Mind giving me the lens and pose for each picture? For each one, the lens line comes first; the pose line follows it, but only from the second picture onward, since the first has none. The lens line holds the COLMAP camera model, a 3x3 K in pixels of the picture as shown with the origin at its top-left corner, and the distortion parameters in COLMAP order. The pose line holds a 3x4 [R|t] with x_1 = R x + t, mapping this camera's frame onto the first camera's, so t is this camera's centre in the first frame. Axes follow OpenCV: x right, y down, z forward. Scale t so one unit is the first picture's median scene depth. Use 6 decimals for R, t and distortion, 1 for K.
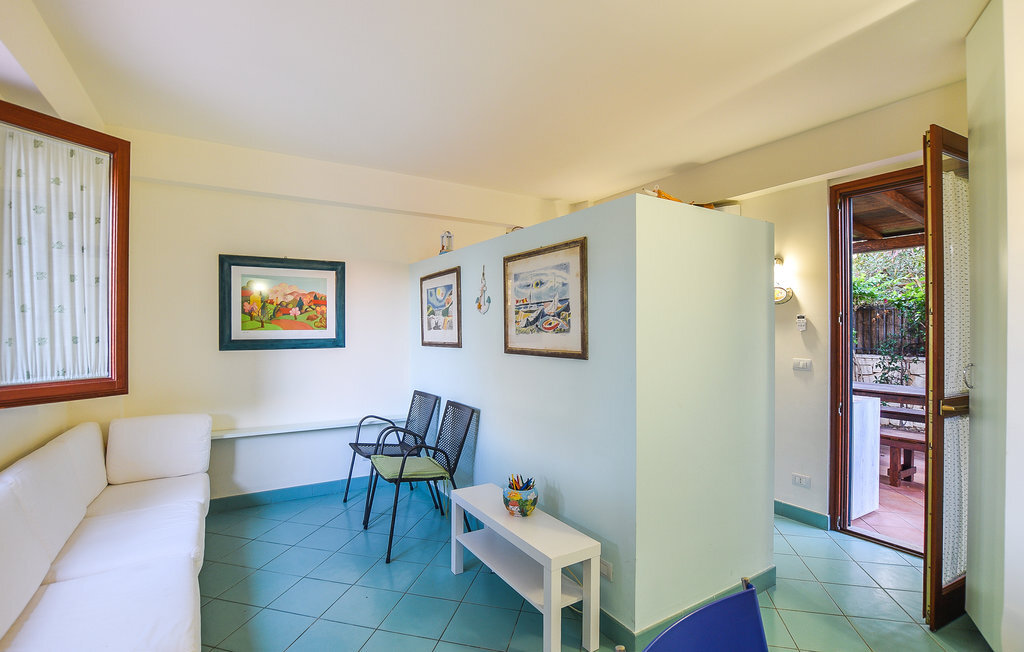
lens RADIAL K [[474.9, 0, 504.1], [0, 474.9, 324.7], [0, 0, 1]] dist [-0.020263, -0.001710]
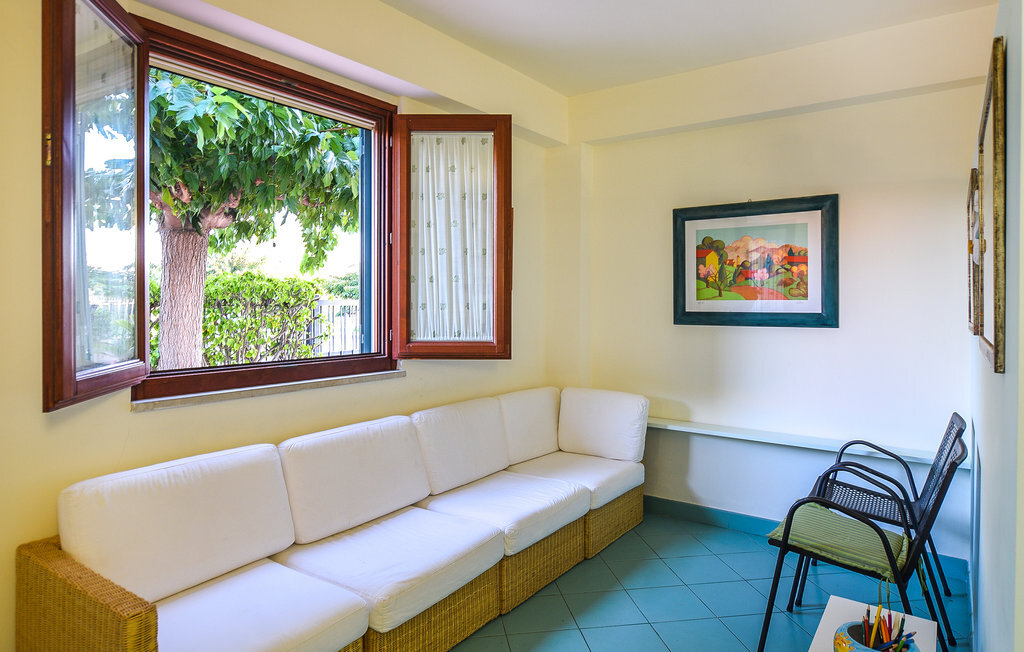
lens RADIAL K [[618.8, 0, 484.5], [0, 618.8, 305.6], [0, 0, 1]] dist [-0.009857, 0.000545]
pose [[0.384022, 0.009218, -0.923278, 0.276028], [0.002578, 0.999936, 0.011055, 0.008660], [0.923320, -0.006626, 0.383974, 0.266594]]
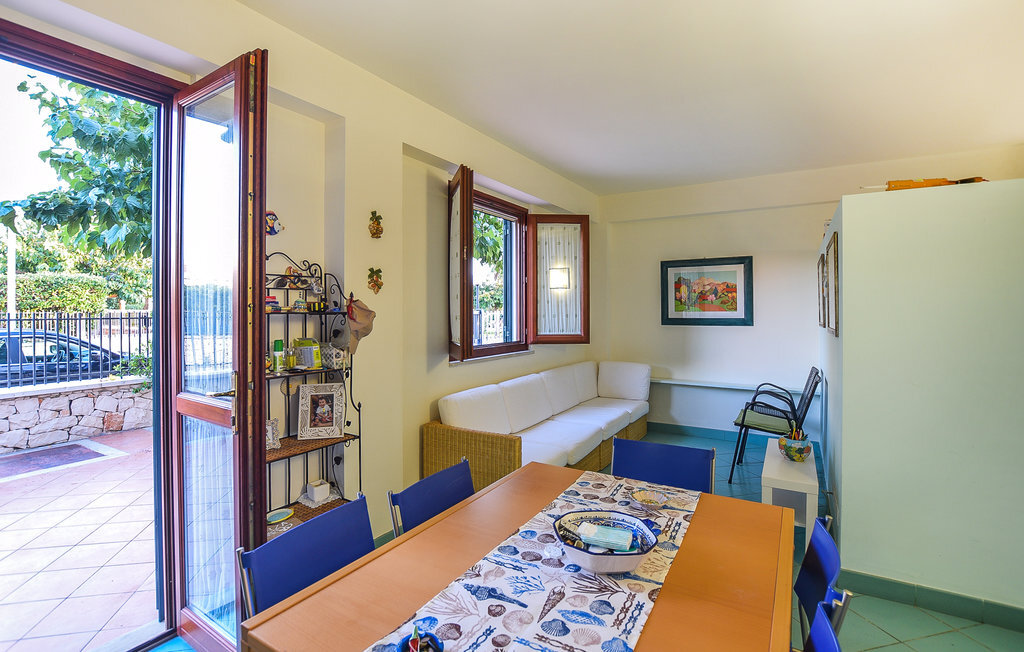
lens RADIAL K [[474.9, 0, 484.3], [0, 474.9, 309.6], [0, 0, 1]] dist [-0.020263, -0.001710]
pose [[0.442681, -0.001897, -0.896677, 0.493396], [0.007603, 0.999970, 0.001638, -0.001132], [0.896647, -0.007542, 0.442682, -0.172054]]
